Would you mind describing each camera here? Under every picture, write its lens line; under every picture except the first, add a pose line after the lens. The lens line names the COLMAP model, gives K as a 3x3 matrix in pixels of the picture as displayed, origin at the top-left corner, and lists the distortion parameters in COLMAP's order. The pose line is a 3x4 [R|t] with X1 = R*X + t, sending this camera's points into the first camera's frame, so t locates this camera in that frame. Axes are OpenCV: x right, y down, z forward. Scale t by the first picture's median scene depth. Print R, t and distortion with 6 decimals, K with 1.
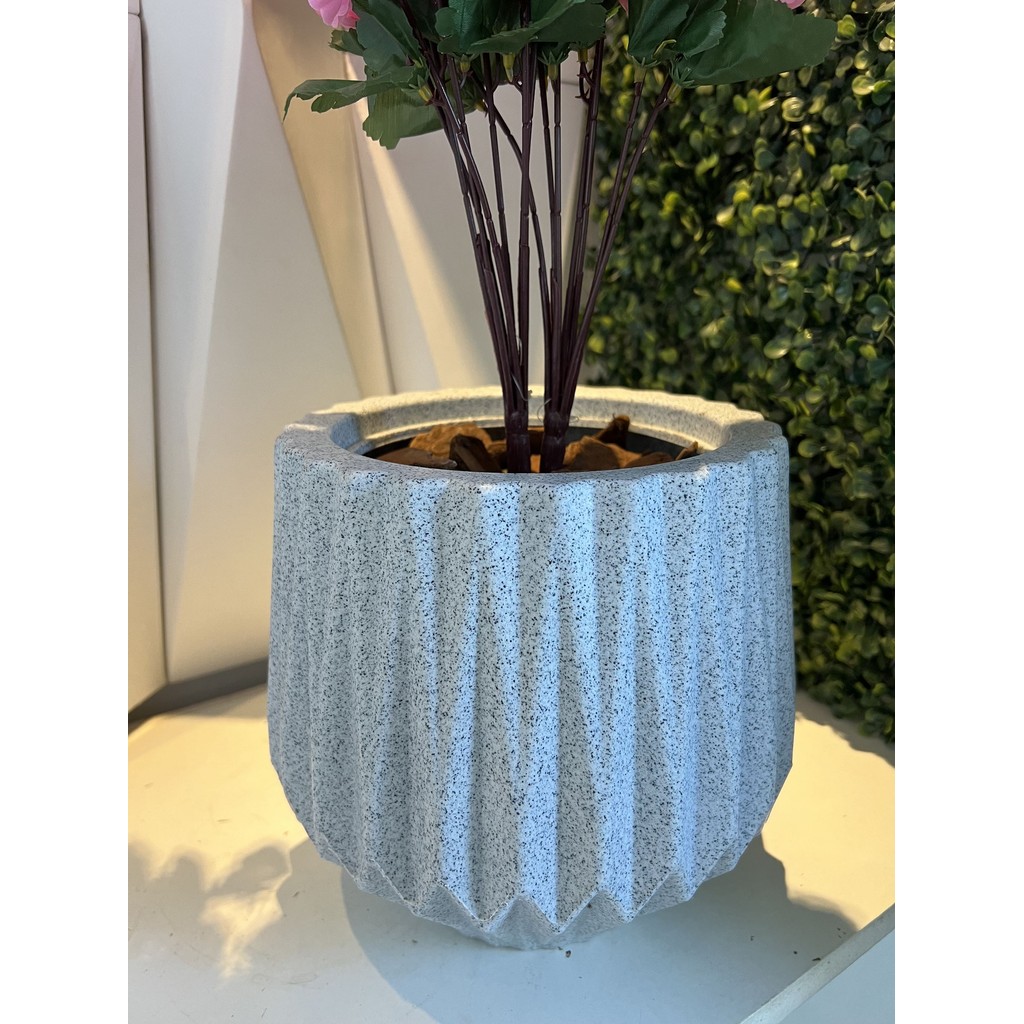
lens RADIAL K [[704.4, 0, 511.2], [0, 704.4, 503.2], [0, 0, 1]] dist [0.002722, -0.030076]
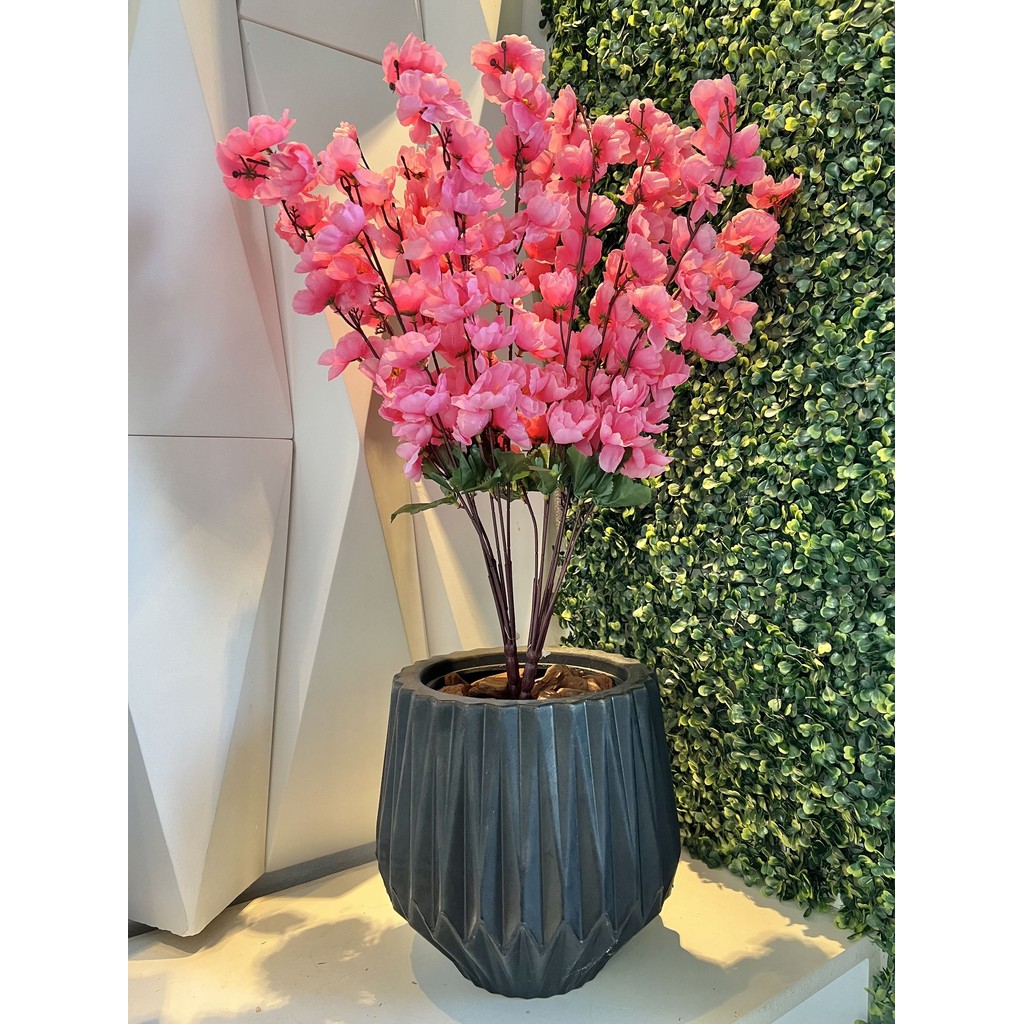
lens RADIAL K [[704.4, 0, 507.6], [0, 704.4, 521.2], [0, 0, 1]] dist [0.002722, -0.030076]
pose [[0.999560, -0.009405, 0.028121, -0.056658], [0.016999, 0.958801, -0.283570, -0.002599], [-0.024296, 0.283923, 0.958539, -0.631771]]
